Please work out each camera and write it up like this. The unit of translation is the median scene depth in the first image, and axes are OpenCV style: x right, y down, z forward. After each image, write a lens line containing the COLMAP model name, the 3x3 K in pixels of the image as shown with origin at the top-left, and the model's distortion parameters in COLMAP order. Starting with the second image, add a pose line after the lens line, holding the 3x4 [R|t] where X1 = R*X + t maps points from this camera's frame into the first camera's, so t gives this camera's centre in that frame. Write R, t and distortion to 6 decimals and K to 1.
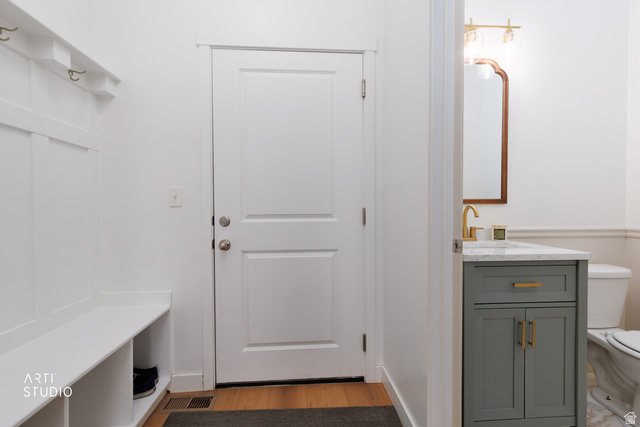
lens RADIAL K [[283.5, 0, 320.2], [0, 283.5, 212.1], [0, 0, 1]] dist [0.001216, 0.000370]
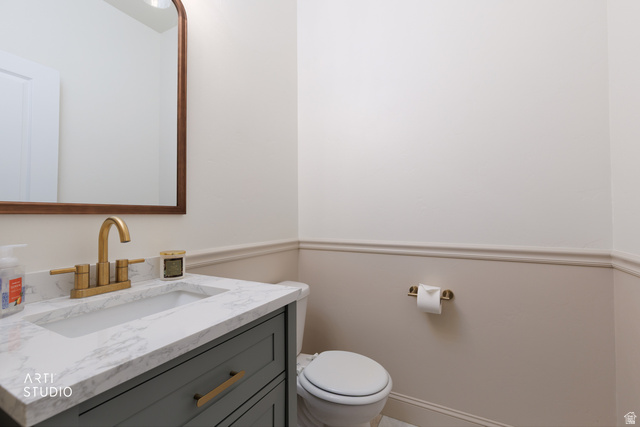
lens RADIAL K [[283.5, 0, 320.2], [0, 283.5, 212.1], [0, 0, 1]] dist [0.001216, 0.000370]
pose [[0.532698, 0.012164, 0.846218, 0.297525], [0.016827, 0.999547, -0.024961, -0.014181], [-0.846138, 0.027536, 0.532252, 0.431592]]
